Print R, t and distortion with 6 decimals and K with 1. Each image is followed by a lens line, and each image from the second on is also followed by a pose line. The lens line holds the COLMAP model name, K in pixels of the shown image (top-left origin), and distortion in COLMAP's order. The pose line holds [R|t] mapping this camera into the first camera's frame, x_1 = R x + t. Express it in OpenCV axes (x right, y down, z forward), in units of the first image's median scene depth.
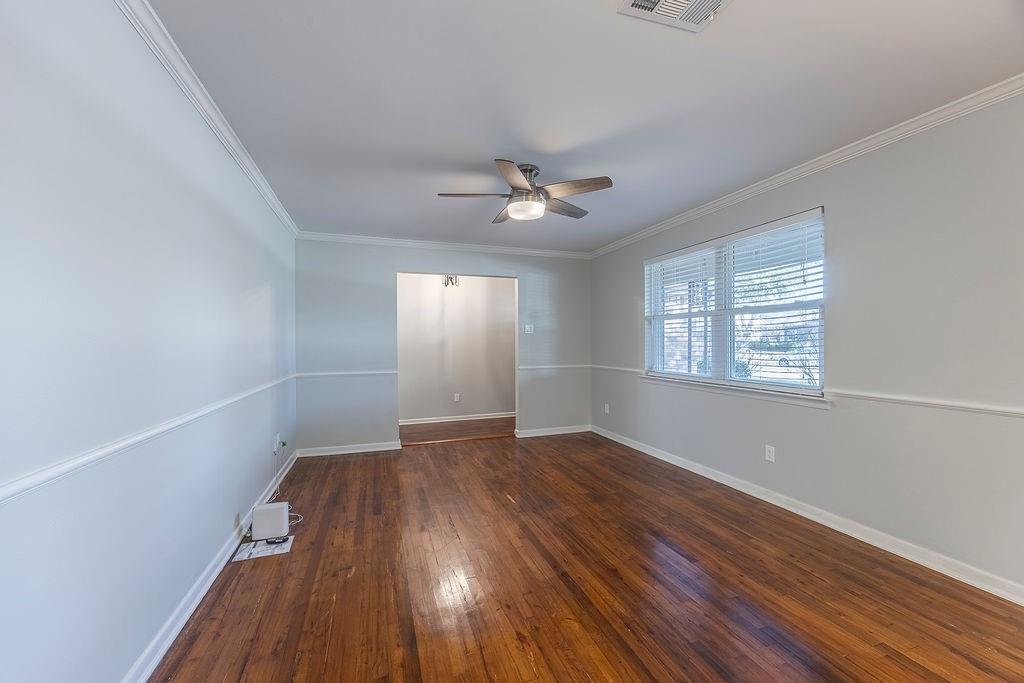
lens RADIAL K [[395.8, 0, 507.8], [0, 395.8, 343.9], [0, 0, 1]] dist [-0.000558, -0.000173]
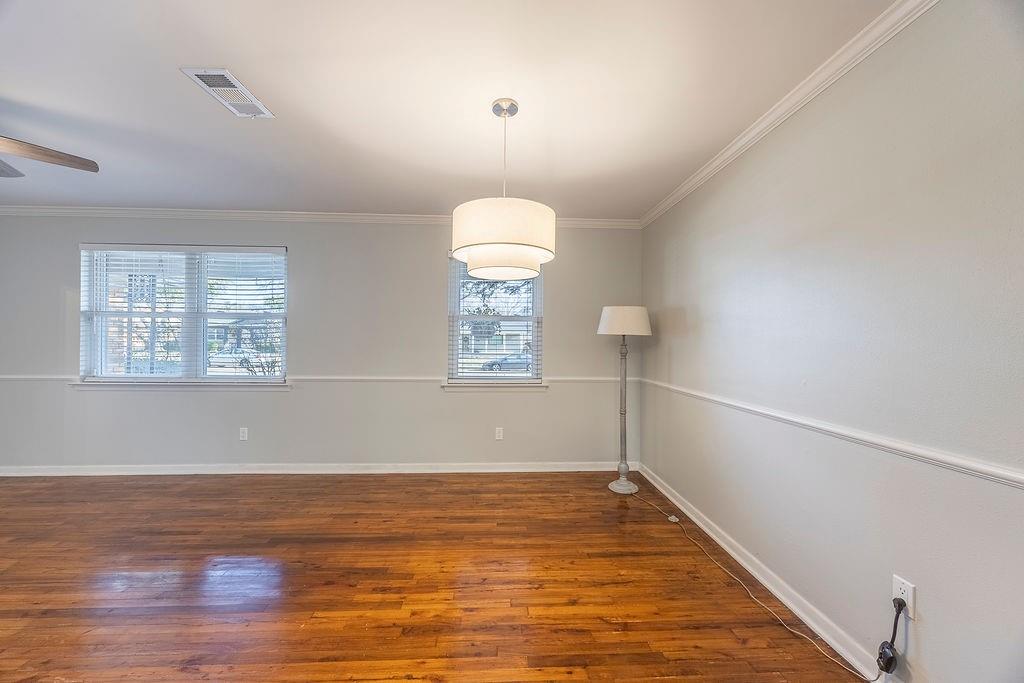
lens RADIAL K [[395.8, 0, 516.7], [0, 395.8, 343.3], [0, 0, 1]] dist [-0.000558, -0.000173]
pose [[0.275716, 0.006623, 0.961216, -0.289538], [-0.004840, 0.999973, -0.005502, -0.002013], [-0.961227, -0.003136, 0.275740, -0.155943]]
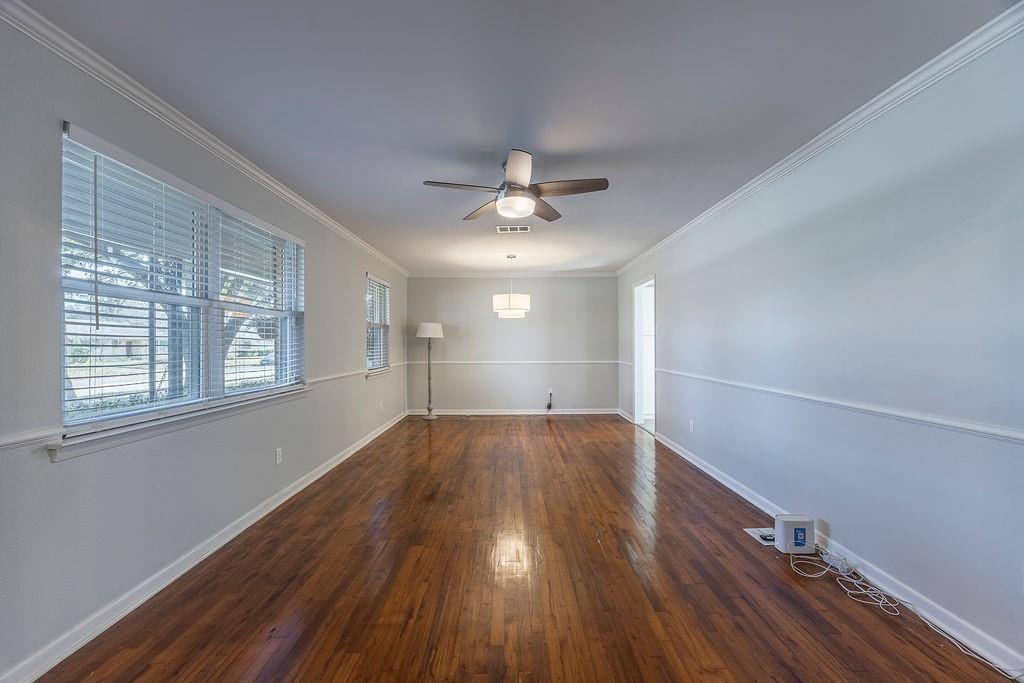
lens RADIAL K [[395.8, 0, 520.9], [0, 395.8, 341.4], [0, 0, 1]] dist [-0.000558, -0.000173]
pose [[-0.955393, 0.008413, 0.295216, -0.231080], [0.008764, 0.999962, -0.000135, -0.008729], [-0.295206, 0.002458, -0.955431, 1.802830]]
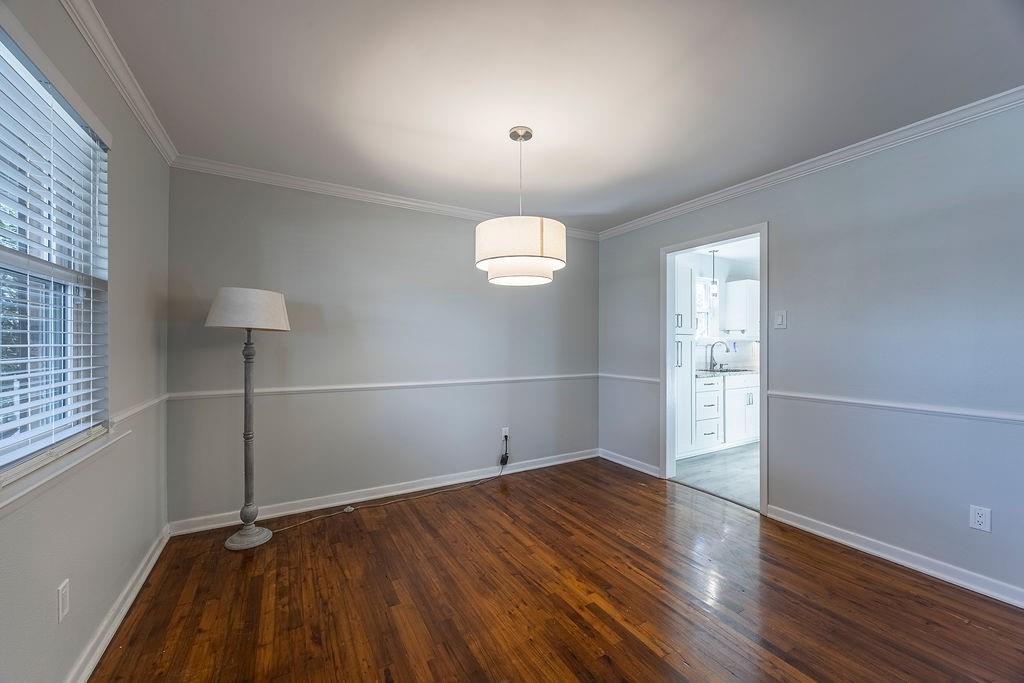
lens RADIAL K [[395.8, 0, 519.4], [0, 395.8, 342.8], [0, 0, 1]] dist [-0.000558, -0.000173]
pose [[-0.975917, 0.002373, -0.218131, 0.525418], [0.002921, 0.999993, -0.002192, -0.000949], [0.218124, -0.002776, -0.975917, 0.797255]]
